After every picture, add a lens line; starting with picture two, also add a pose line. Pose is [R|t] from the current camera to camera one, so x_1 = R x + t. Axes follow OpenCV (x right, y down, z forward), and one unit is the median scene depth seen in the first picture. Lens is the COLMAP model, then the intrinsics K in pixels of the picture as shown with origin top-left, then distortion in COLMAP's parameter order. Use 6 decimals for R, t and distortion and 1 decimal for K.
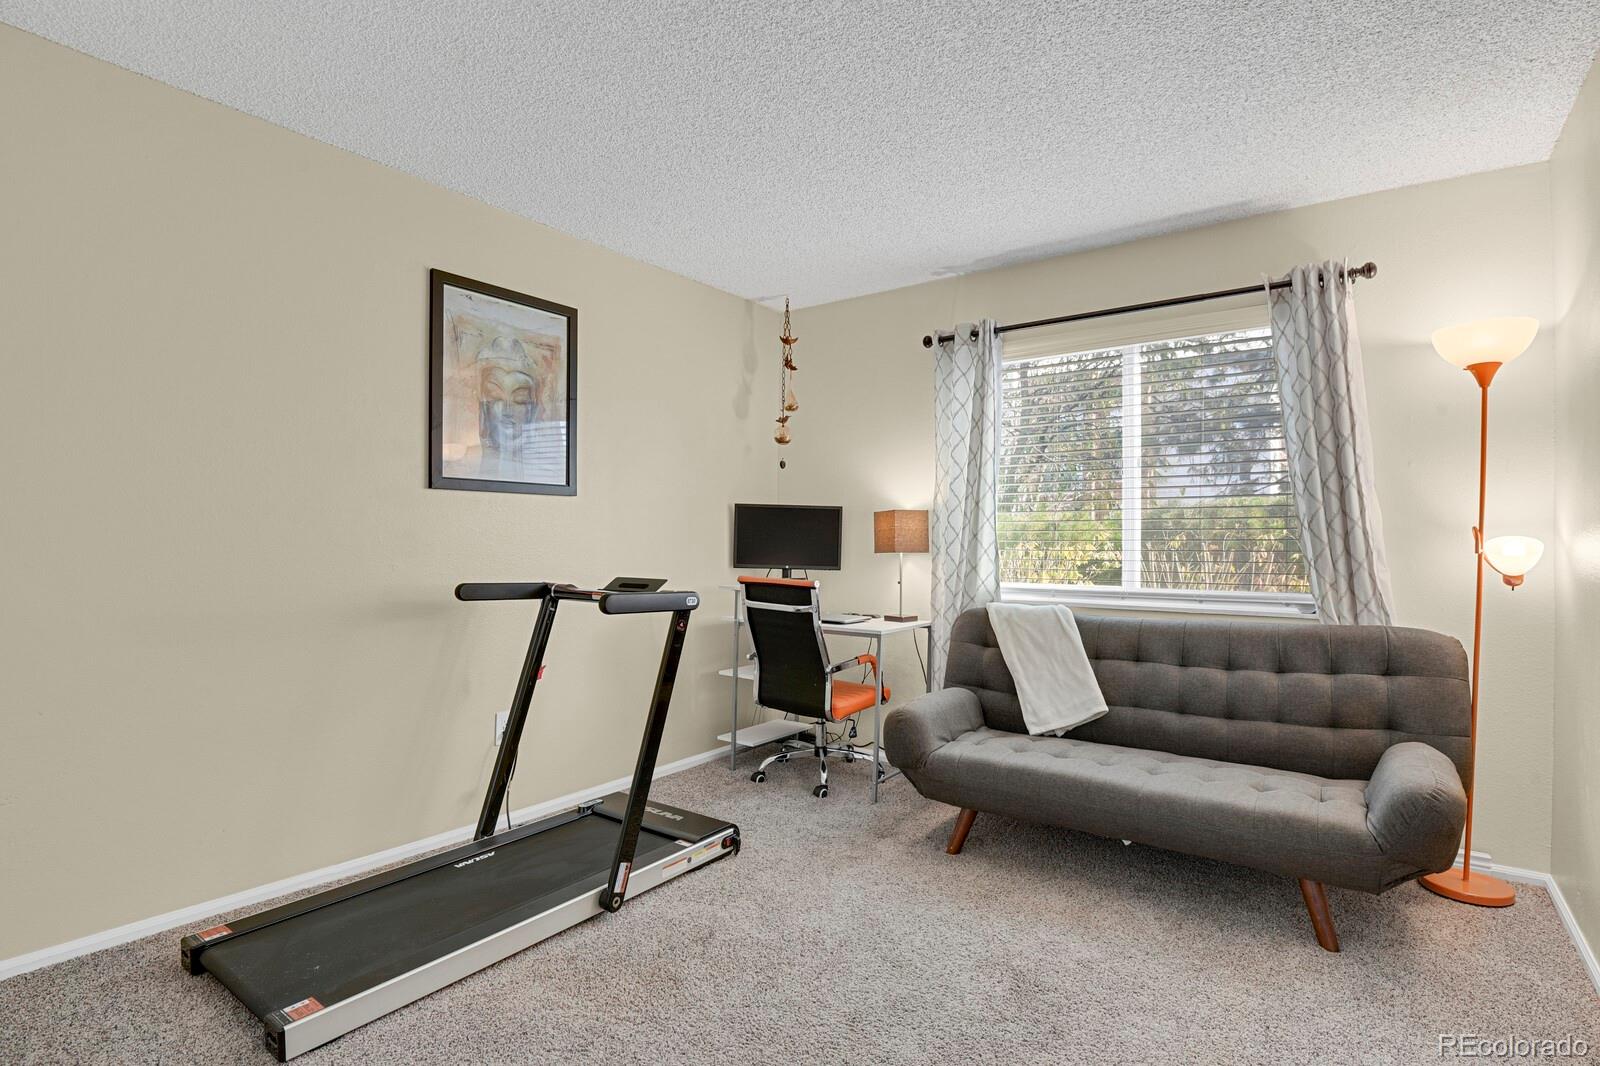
lens RADIAL K [[794.1, 0, 803.7], [0, 794.1, 538.3], [0, 0, 1]] dist [-0.027995, -0.001893]
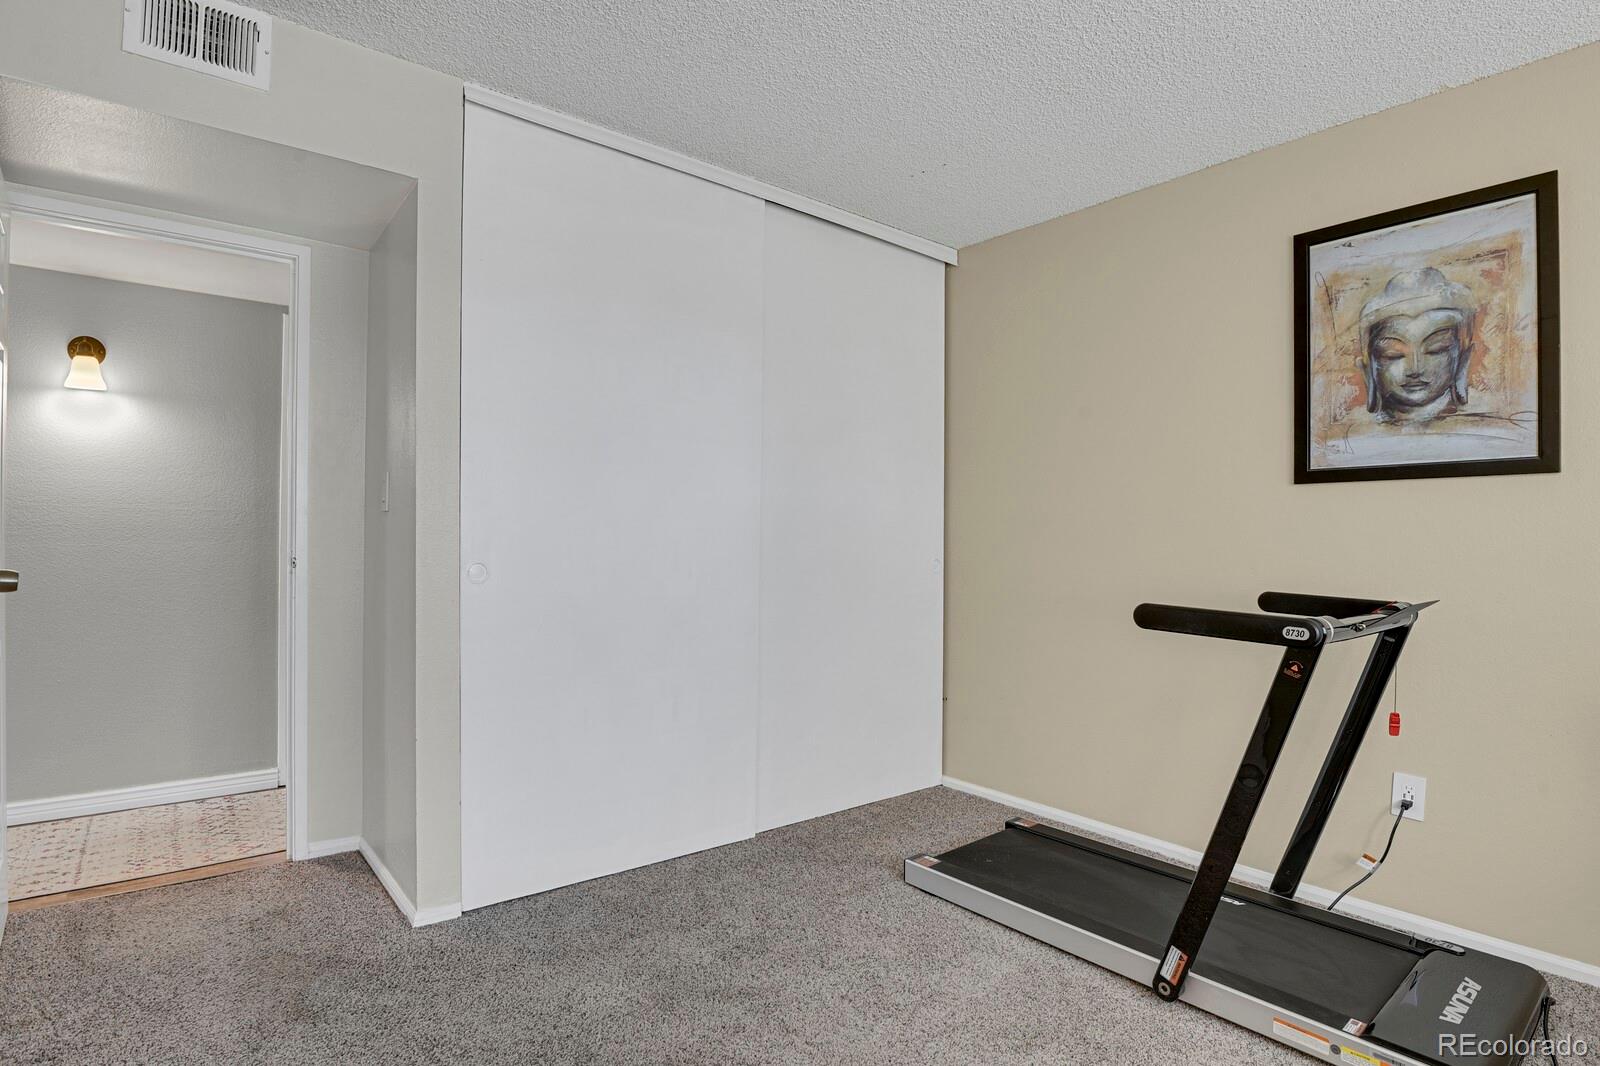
lens RADIAL K [[794.1, 0, 803.7], [0, 794.1, 538.3], [0, 0, 1]] dist [-0.027995, -0.001893]
pose [[-0.236688, -0.009395, -0.971540, 0.478704], [-0.009689, 0.999926, -0.007309, 0.008791], [0.971537, 0.007683, -0.236761, 0.632660]]
